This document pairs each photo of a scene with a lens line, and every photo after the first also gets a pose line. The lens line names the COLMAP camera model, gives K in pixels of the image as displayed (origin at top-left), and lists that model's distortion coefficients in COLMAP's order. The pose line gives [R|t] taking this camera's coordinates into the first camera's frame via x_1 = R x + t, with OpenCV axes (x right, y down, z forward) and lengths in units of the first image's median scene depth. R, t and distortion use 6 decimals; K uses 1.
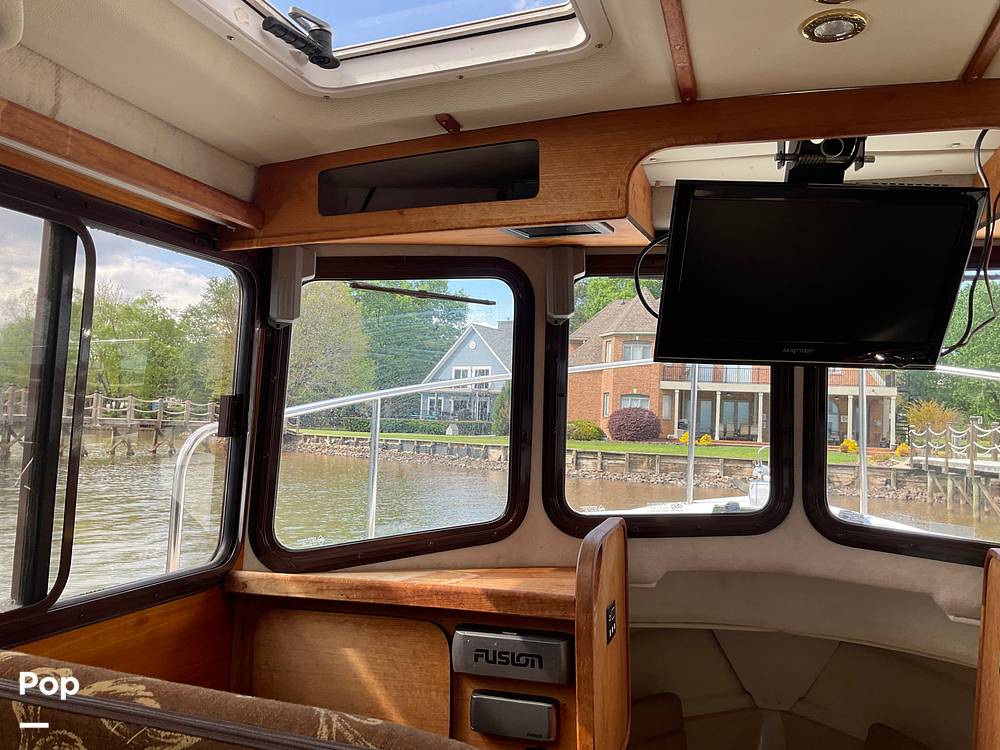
lens RADIAL K [[838.8, 0, 522.9], [0, 838.8, 374.3], [0, 0, 1]] dist [0.043162, -0.093816]
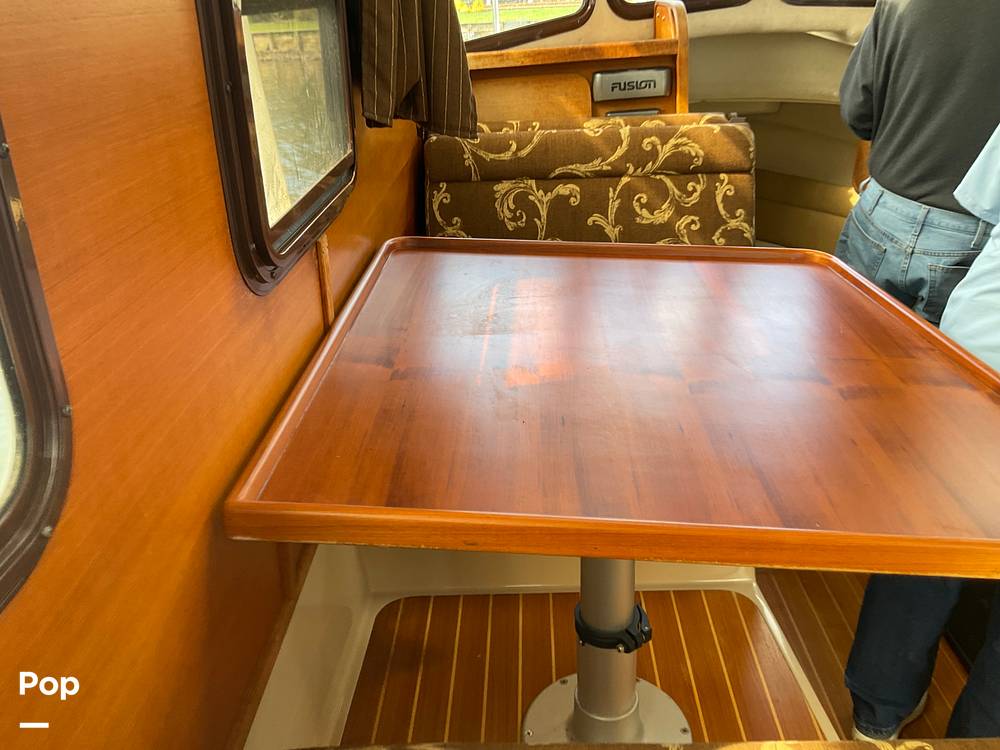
lens RADIAL K [[838.8, 0, 496.1], [0, 838.8, 375.5], [0, 0, 1]] dist [0.043162, -0.093816]
pose [[0.961899, -0.185106, 0.201212, -0.661234], [0.071814, 0.881165, 0.467323, 0.048513], [-0.263805, -0.435068, 0.860885, -0.538284]]
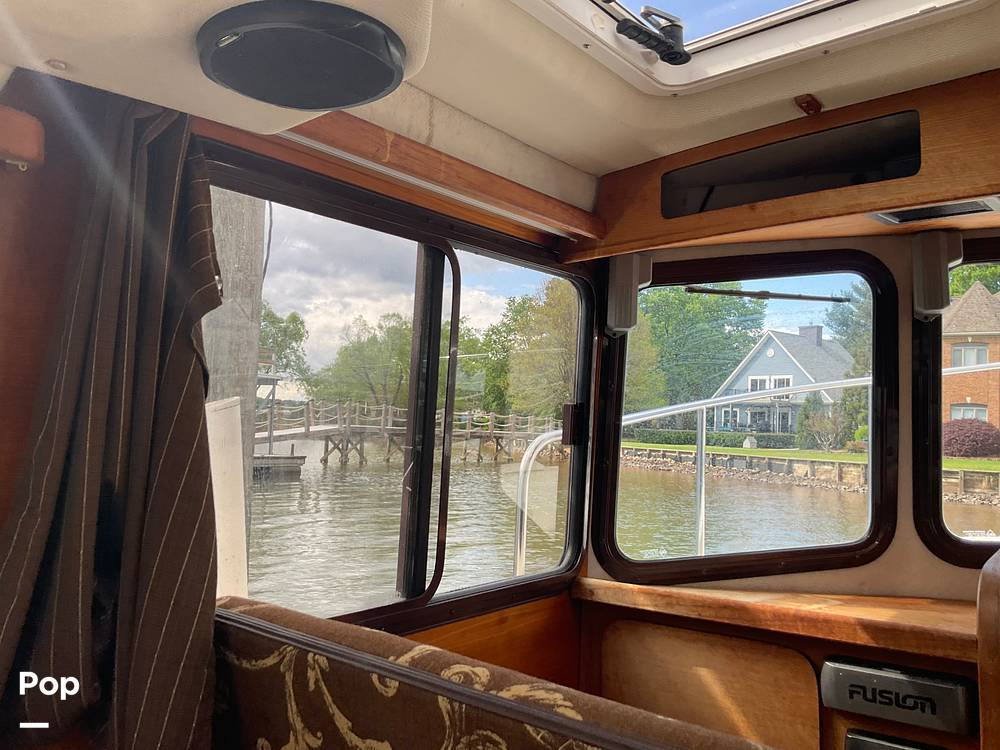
lens RADIAL K [[838.8, 0, 499.4], [0, 838.8, 374.3], [0, 0, 1]] dist [0.043162, -0.093816]
pose [[0.933497, -0.019988, -0.358028, -0.073566], [0.015050, 0.999749, -0.016574, 0.005158], [0.358270, 0.010084, 0.933564, 0.023206]]
